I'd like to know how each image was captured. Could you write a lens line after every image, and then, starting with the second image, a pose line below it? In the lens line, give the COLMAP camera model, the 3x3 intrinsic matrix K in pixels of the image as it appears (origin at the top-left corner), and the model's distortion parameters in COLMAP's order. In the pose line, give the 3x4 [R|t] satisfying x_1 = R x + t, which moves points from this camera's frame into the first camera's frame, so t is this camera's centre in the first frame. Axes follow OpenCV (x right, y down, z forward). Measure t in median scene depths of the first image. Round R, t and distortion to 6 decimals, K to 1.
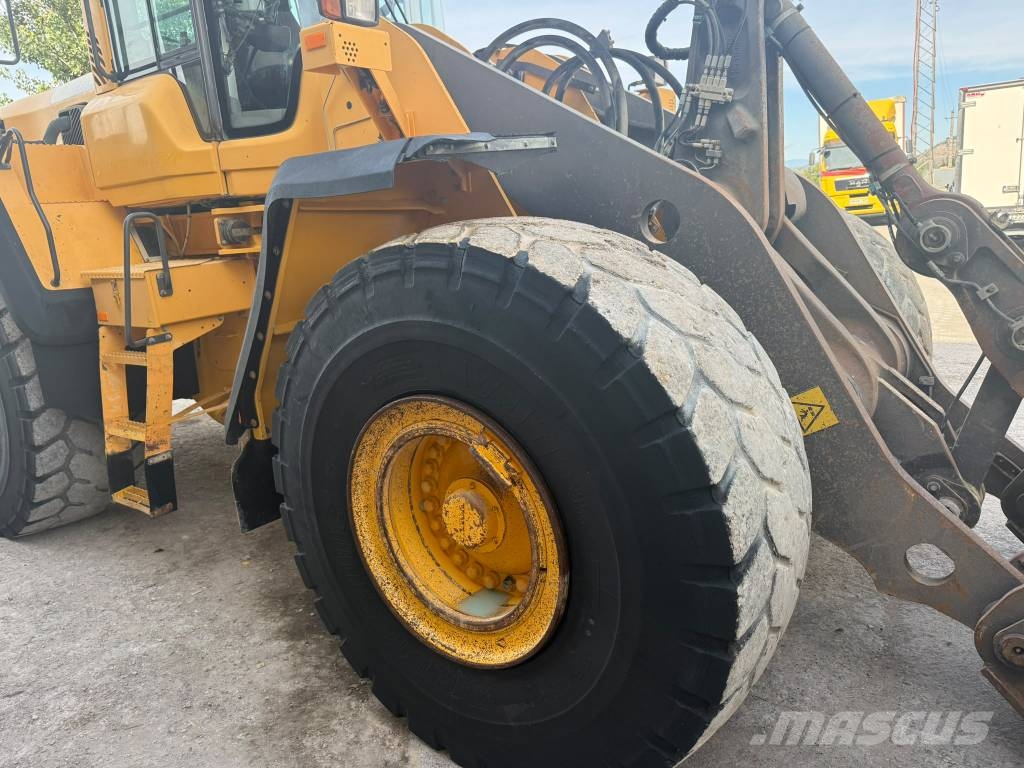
lens RADIAL K [[720.1, 0, 512.0], [0, 720.1, 384.0], [0, 0, 1]] dist [0.080234, -0.111081]
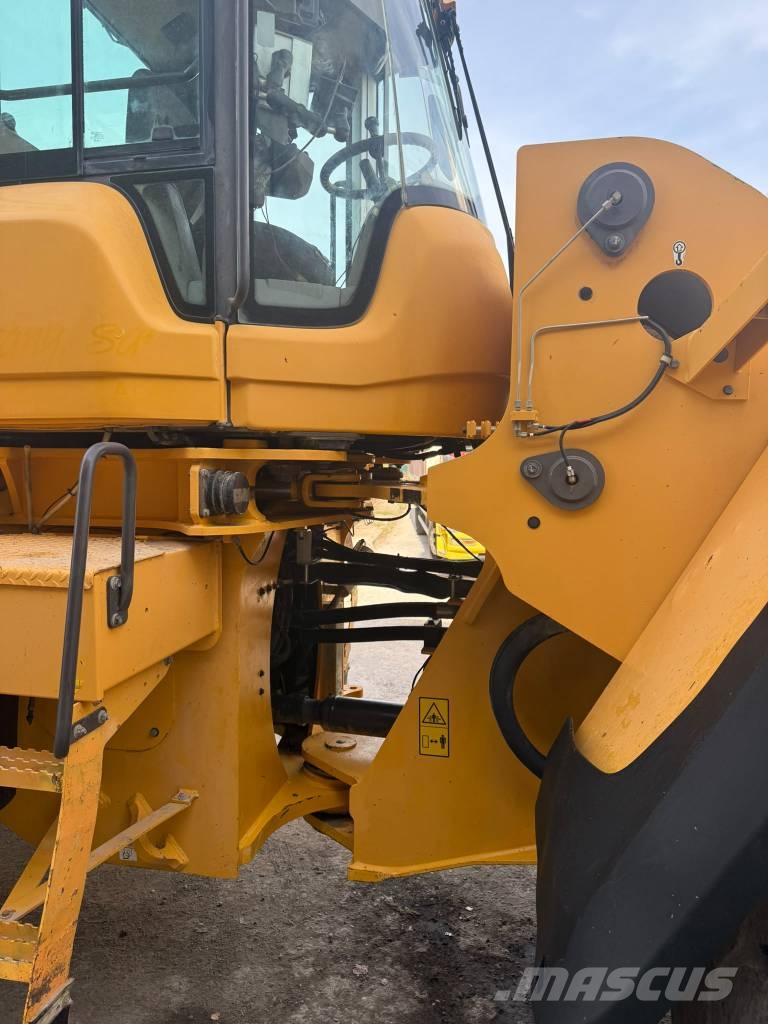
lens RADIAL K [[720.1, 0, 384.0], [0, 720.1, 512.0], [0, 0, 1]] dist [0.080234, -0.111081]
pose [[0.922218, 0.069427, 0.380387, -0.483495], [0.006394, 0.980876, -0.194526, -0.097036], [-0.386618, 0.181828, 0.904138, 0.504551]]
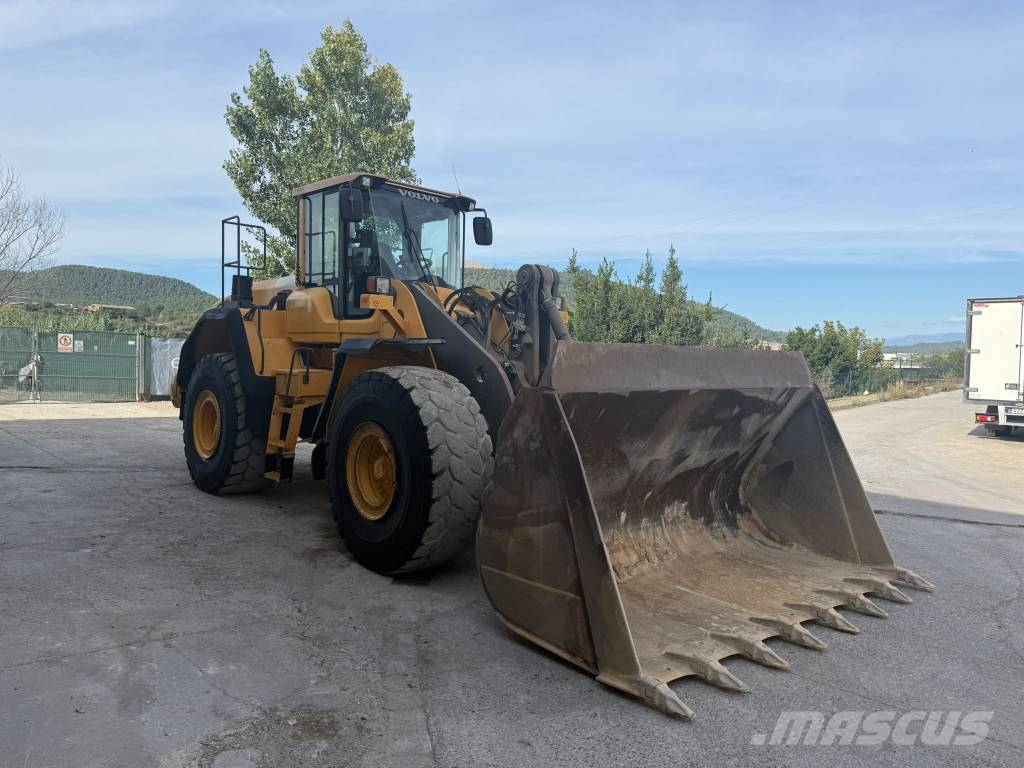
lens RADIAL K [[712.1, 0, 512.0], [0, 712.1, 384.0], [0, 0, 1]] dist [0.065584, -0.112273]
pose [[0.973466, 0.111736, -0.199696, 0.569101], [-0.146526, 0.974679, -0.168914, 0.154191], [0.175766, 0.193693, 0.965189, -0.985810]]
